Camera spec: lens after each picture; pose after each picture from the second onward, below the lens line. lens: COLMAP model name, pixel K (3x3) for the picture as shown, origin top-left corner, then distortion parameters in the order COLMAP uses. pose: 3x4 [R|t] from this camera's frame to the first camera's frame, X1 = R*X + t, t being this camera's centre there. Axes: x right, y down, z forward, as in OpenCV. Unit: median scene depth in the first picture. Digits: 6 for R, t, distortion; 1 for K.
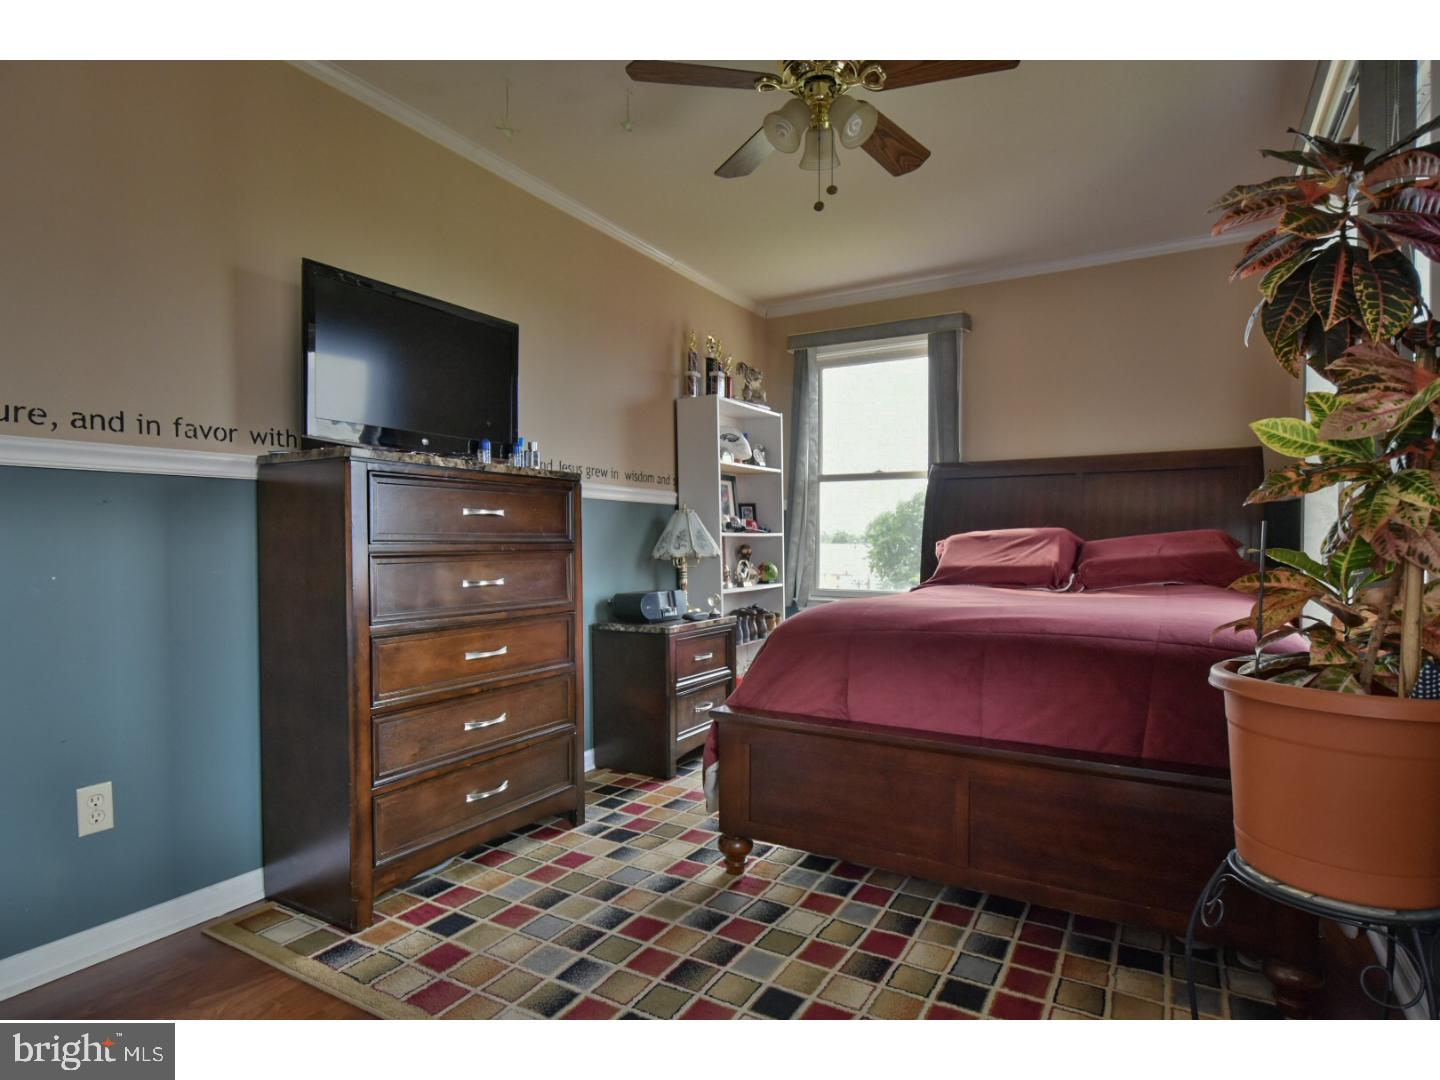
lens RADIAL K [[773.0, 0, 714.1], [0, 773.0, 544.7], [0, 0, 1]] dist [-0.002331, -0.001461]
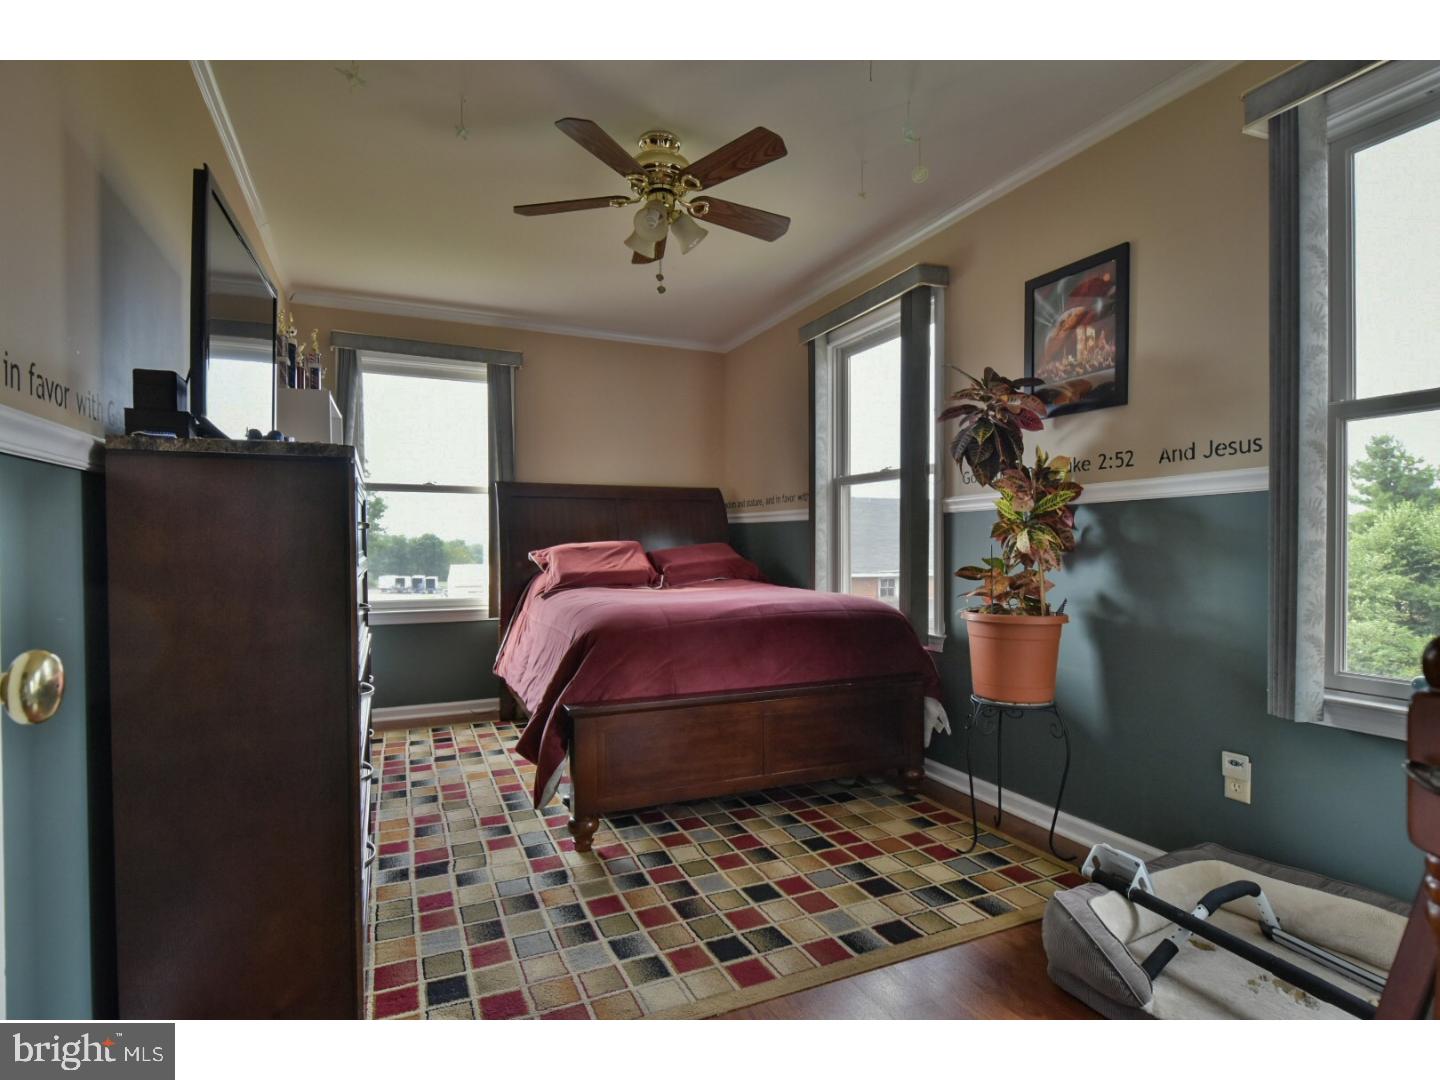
lens RADIAL K [[754.9, 0, 723.9], [0, 754.9, 542.8], [0, 0, 1]] dist [-0.000711, -0.000703]
pose [[0.566830, -0.001052, 0.823834, -0.812578], [0.007744, 0.999962, -0.004051, -0.018479], [-0.823799, 0.008676, 0.566816, 0.218903]]
